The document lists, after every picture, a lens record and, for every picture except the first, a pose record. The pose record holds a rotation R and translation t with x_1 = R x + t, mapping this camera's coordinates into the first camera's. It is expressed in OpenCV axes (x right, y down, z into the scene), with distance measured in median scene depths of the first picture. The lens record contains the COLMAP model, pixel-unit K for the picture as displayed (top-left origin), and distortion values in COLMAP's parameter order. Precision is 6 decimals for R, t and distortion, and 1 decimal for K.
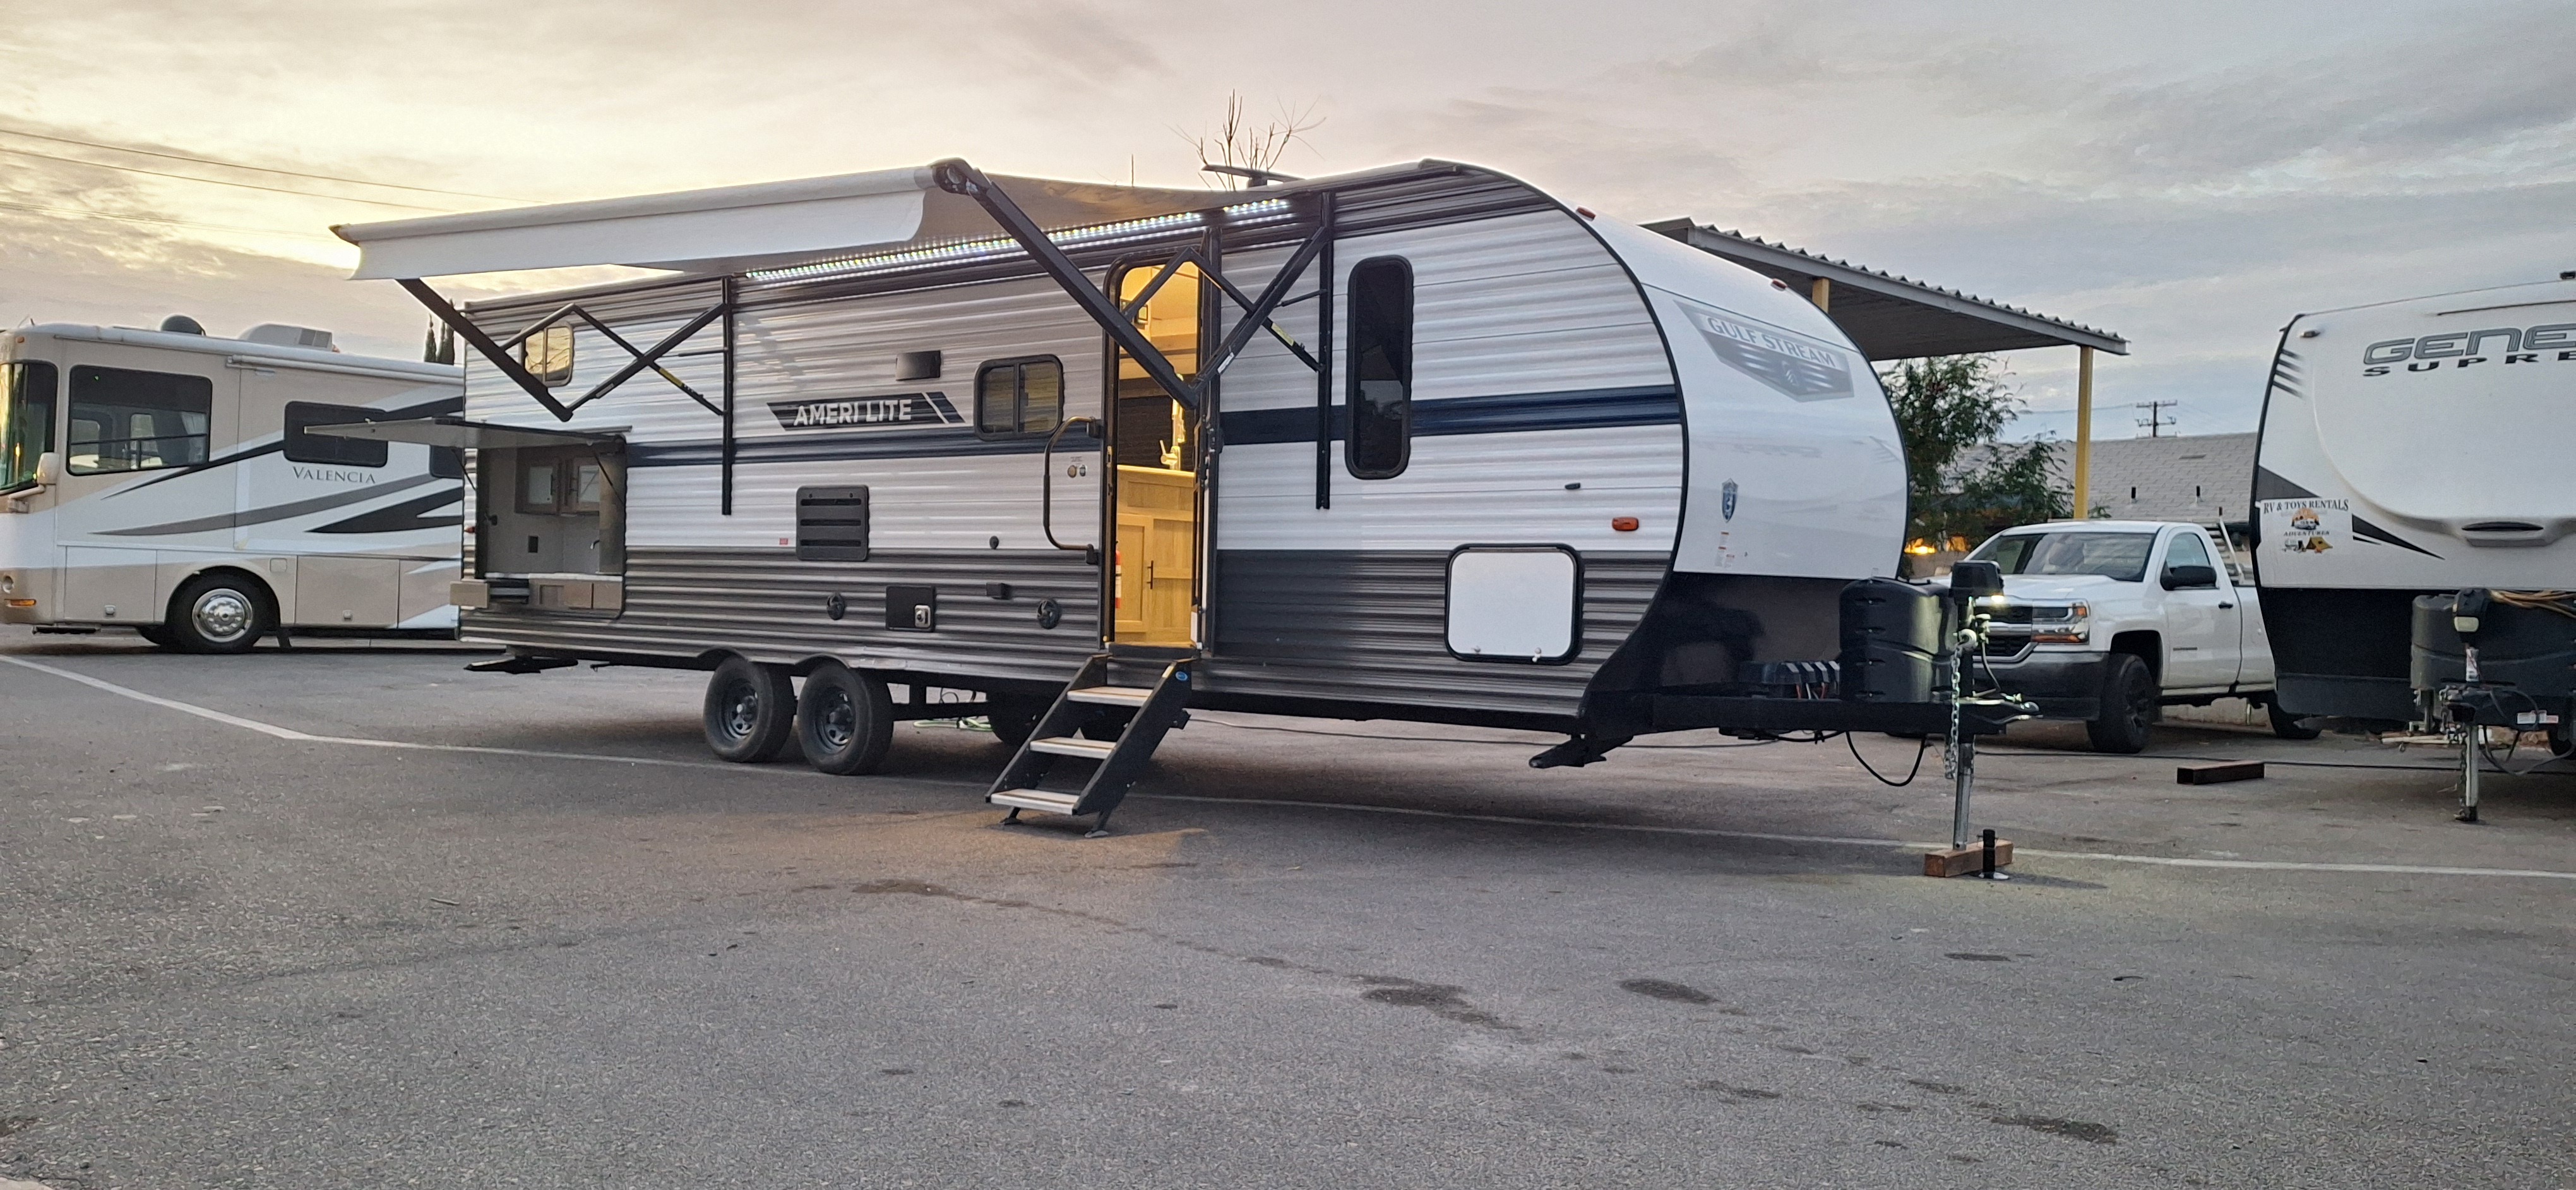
lens RADIAL K [[1869.6, 0, 1280.8], [0, 1869.6, 551.8], [0, 0, 1]] dist [-0.003083, -0.005044]
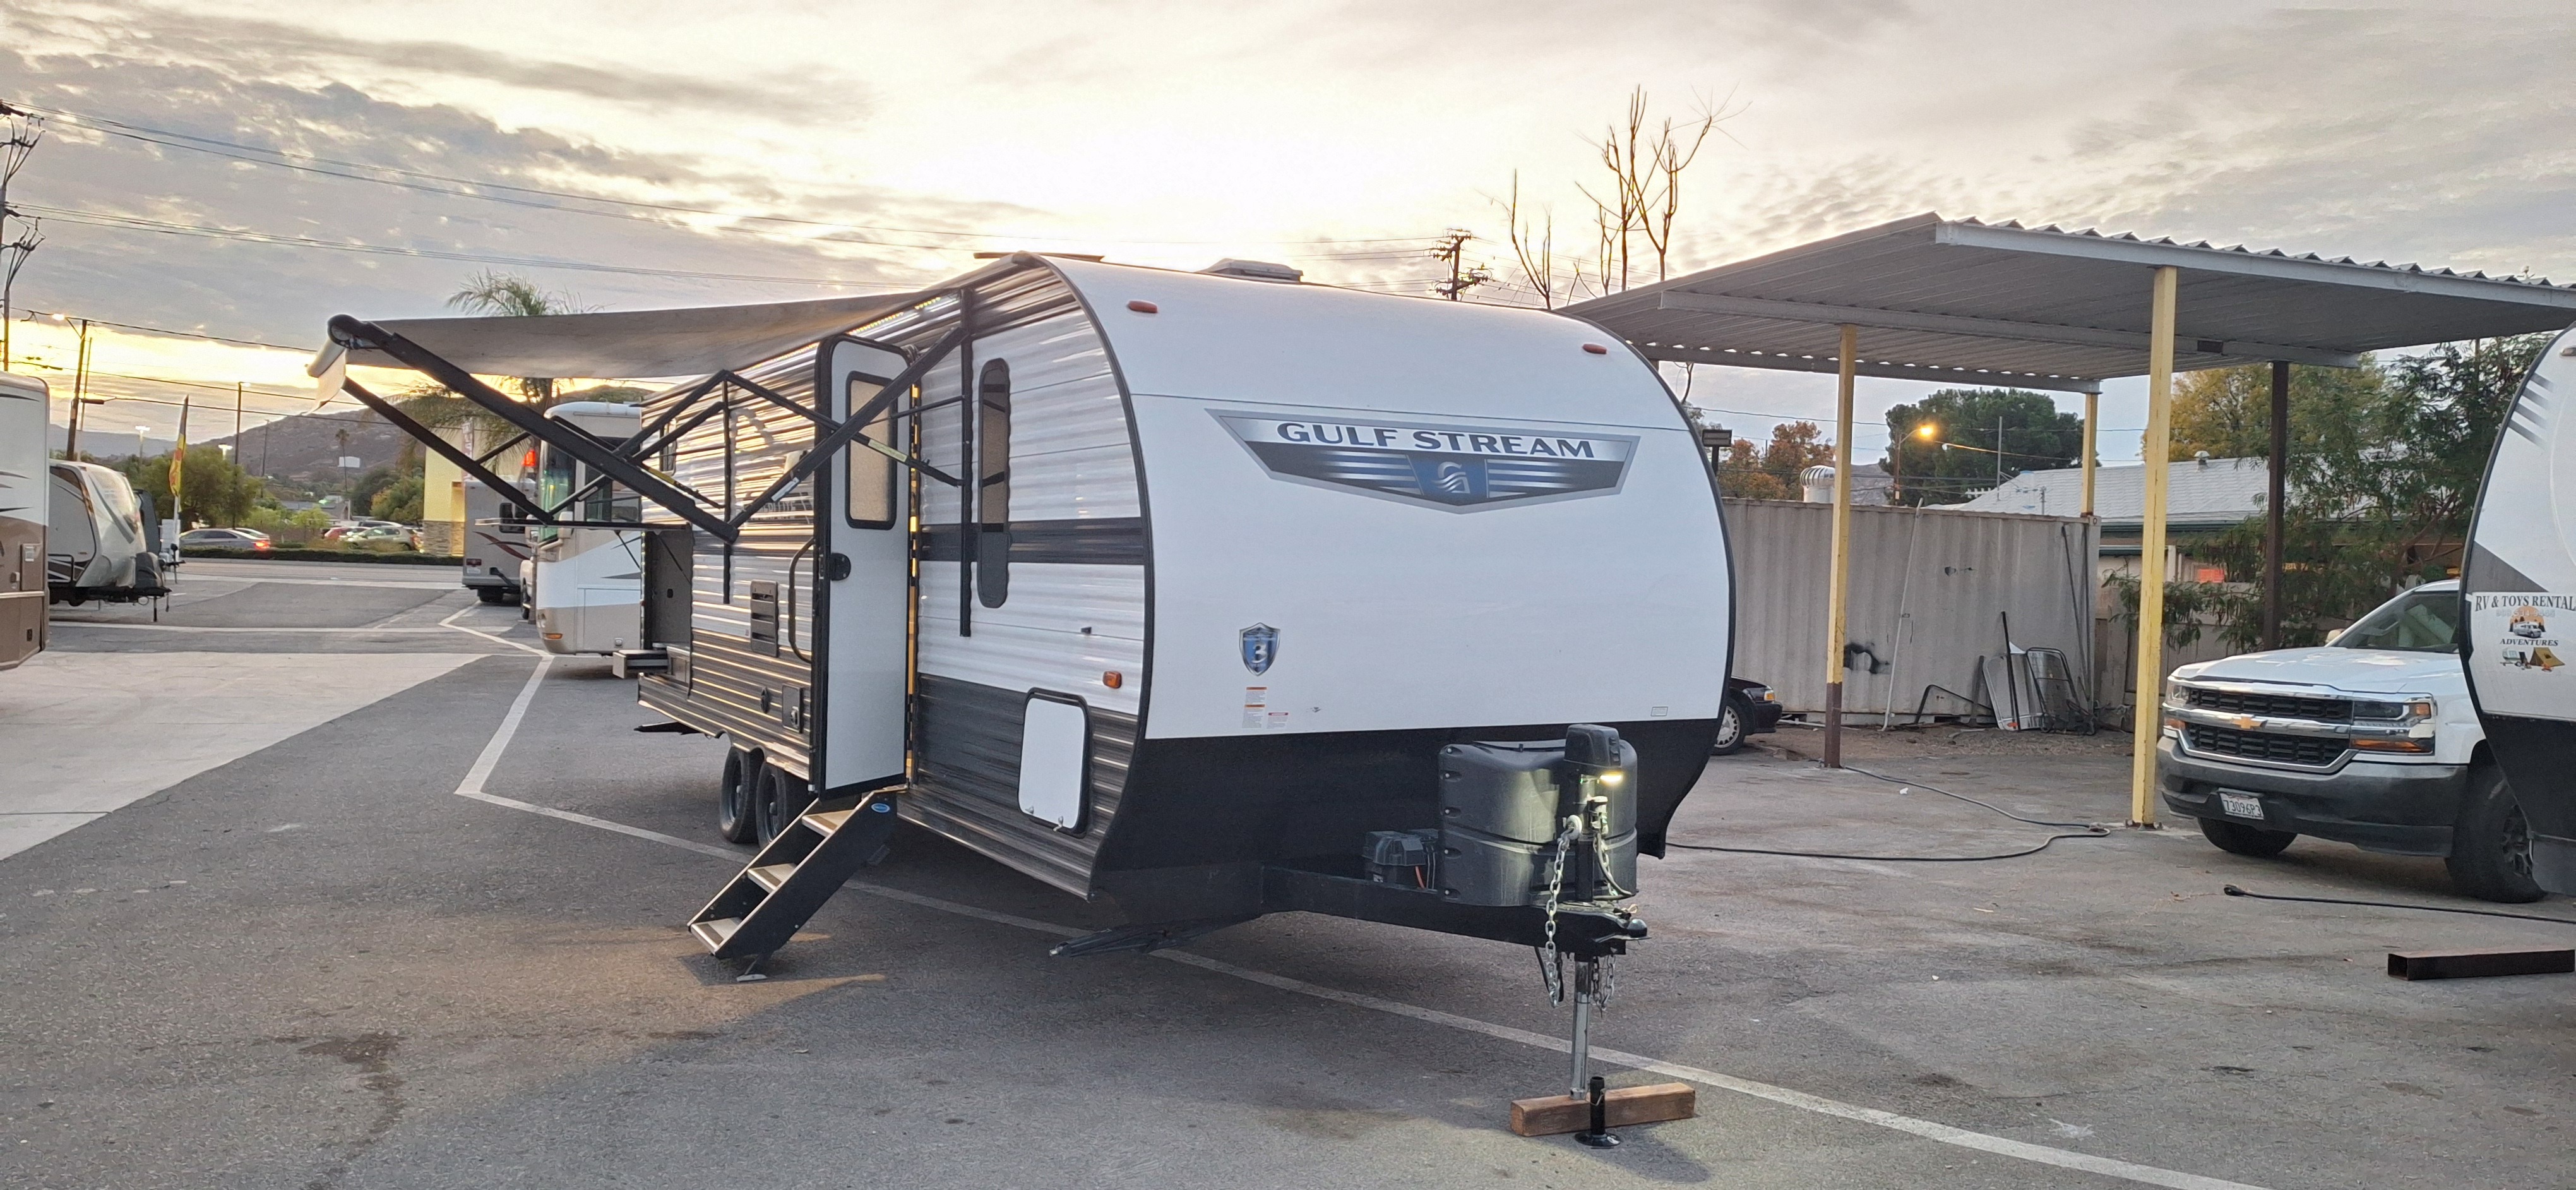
lens RADIAL K [[1866.4, 0, 1288.0], [0, 1866.4, 595.0], [0, 0, 1]] dist [-0.001520, -0.001144]
pose [[0.910908, 0.003756, -0.412591, 0.438888], [0.010440, 0.999429, 0.032148, -0.057503], [0.412476, -0.033591, 0.910349, 0.190124]]
